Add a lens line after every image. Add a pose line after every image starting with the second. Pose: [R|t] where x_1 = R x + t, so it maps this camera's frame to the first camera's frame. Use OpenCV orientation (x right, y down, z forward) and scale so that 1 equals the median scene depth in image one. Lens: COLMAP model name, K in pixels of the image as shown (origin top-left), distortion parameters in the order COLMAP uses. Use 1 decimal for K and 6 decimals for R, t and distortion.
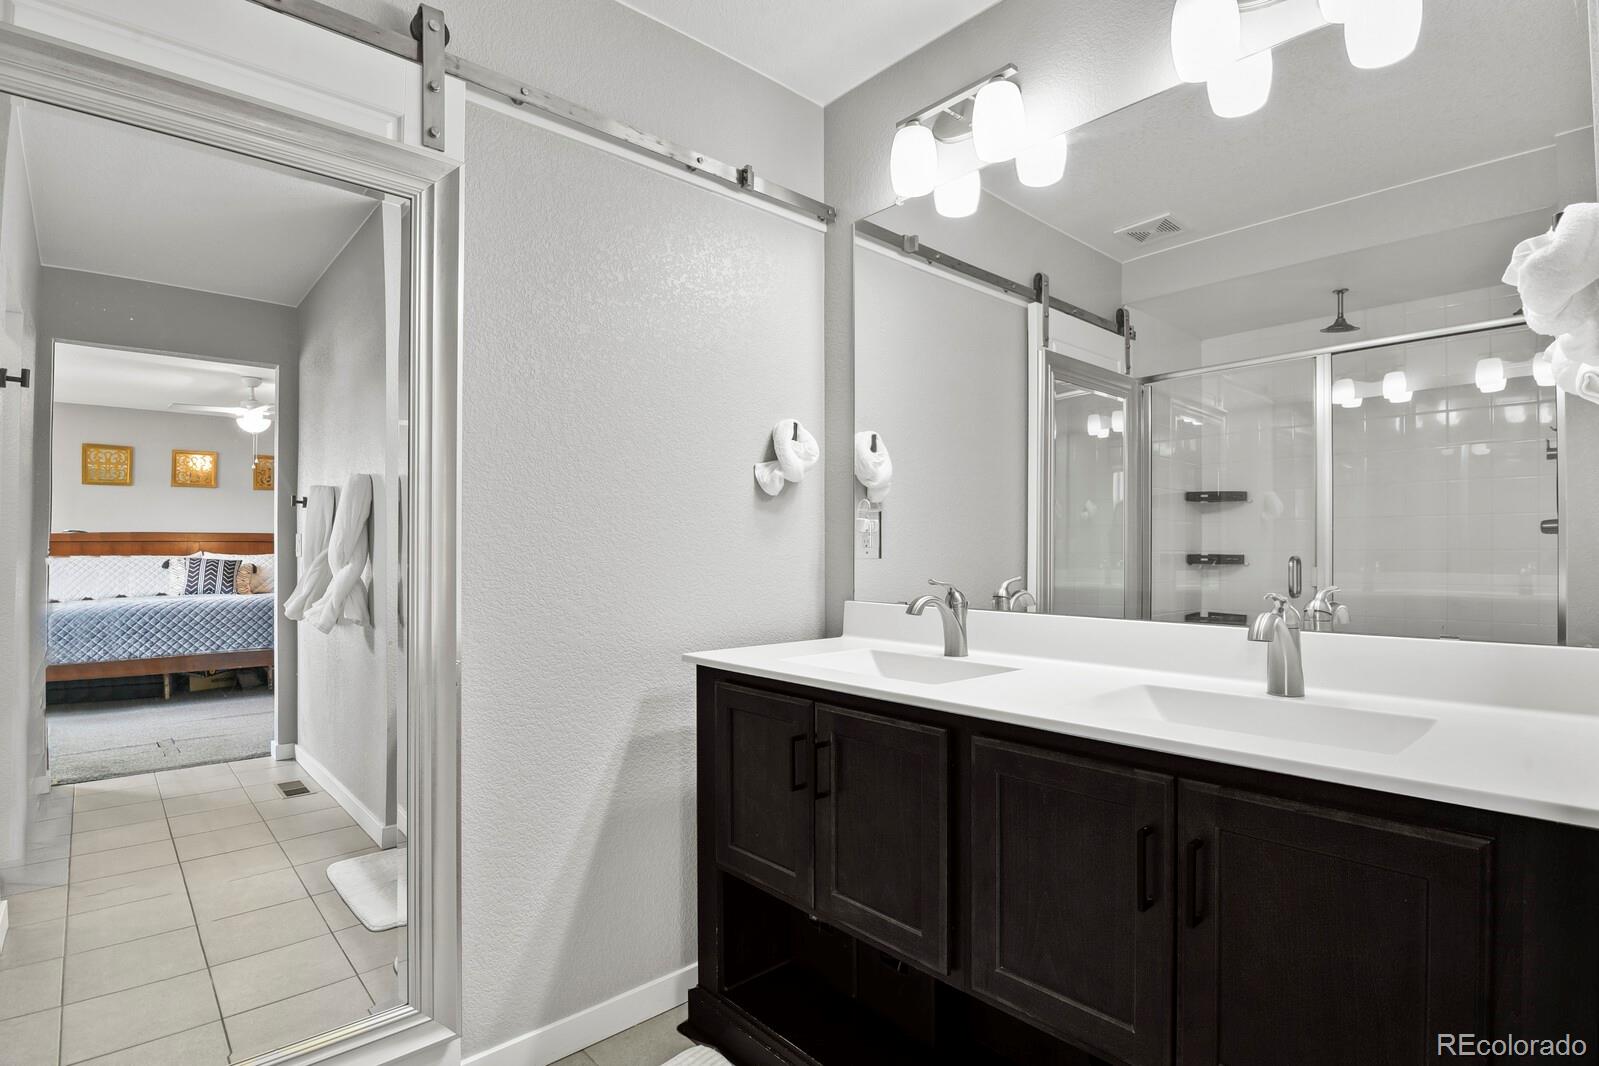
lens RADIAL K [[794.7, 0, 799.5], [0, 794.7, 533.0], [0, 0, 1]] dist [-0.001917, -0.000475]
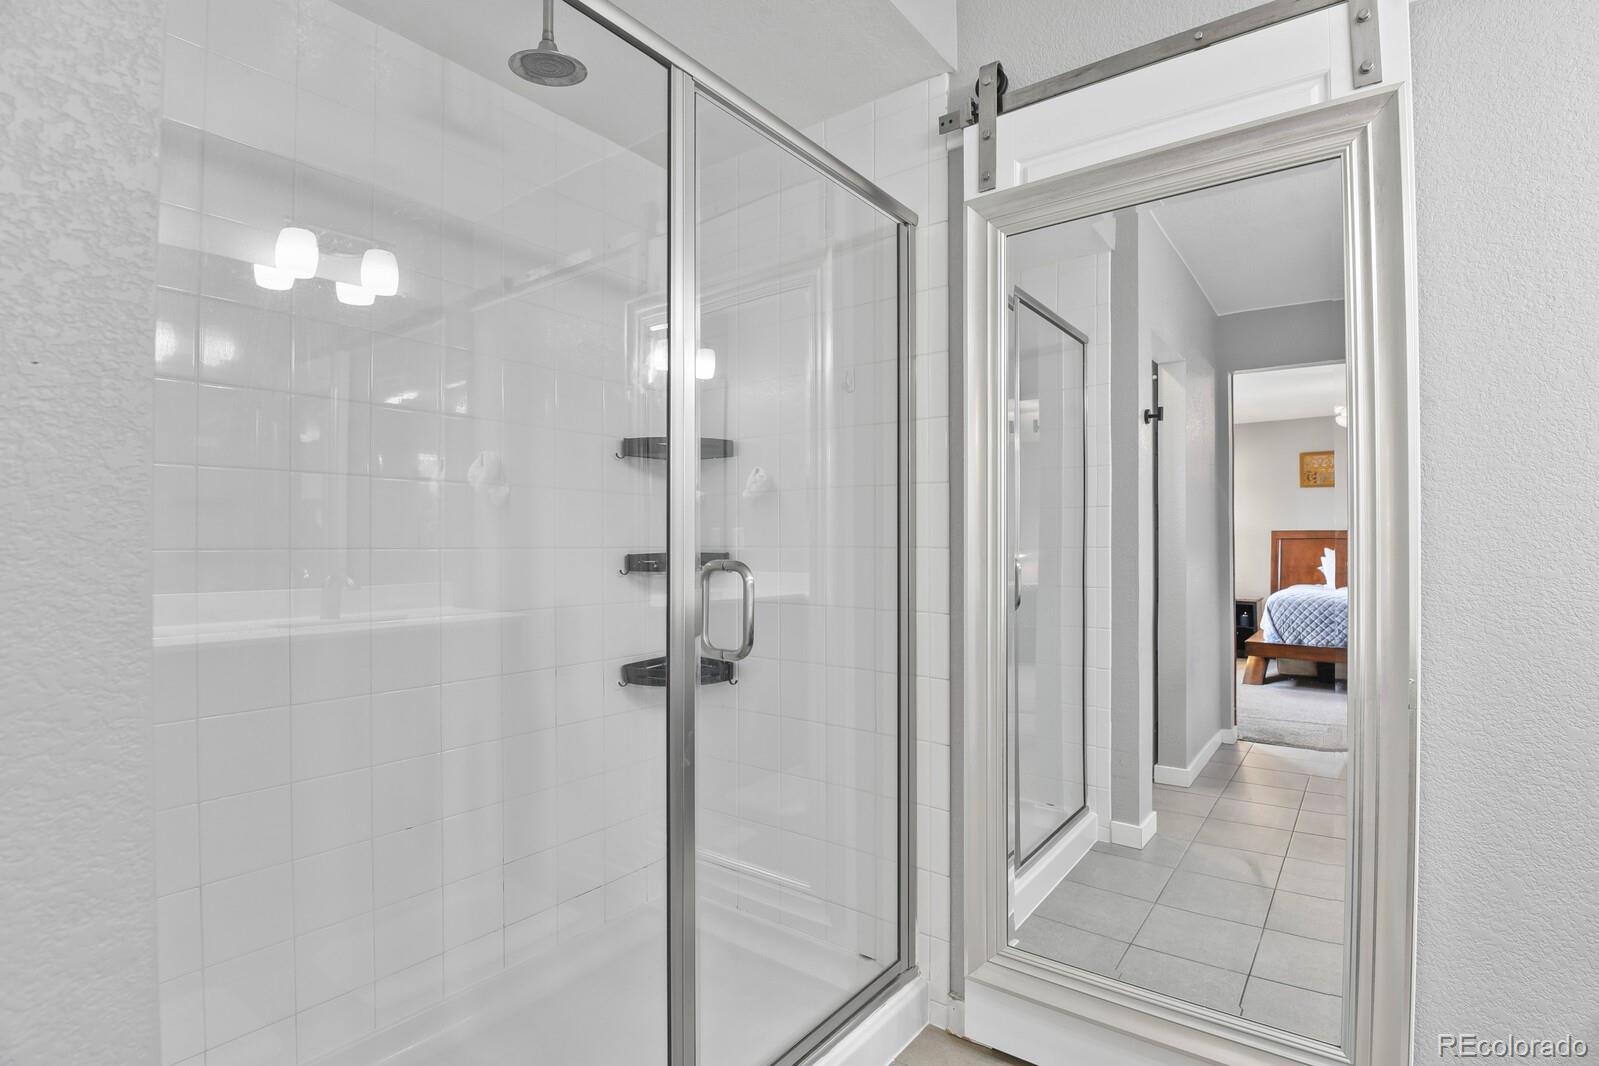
lens RADIAL K [[801.3, 0, 799.5], [0, 801.3, 533.0], [0, 0, 1]] dist [-0.045870, 0.000068]
pose [[0.210204, -0.016683, -0.977515, 0.155908], [0.022580, 0.999671, -0.012206, 0.001523], [0.977397, -0.019506, 0.210512, 0.142645]]
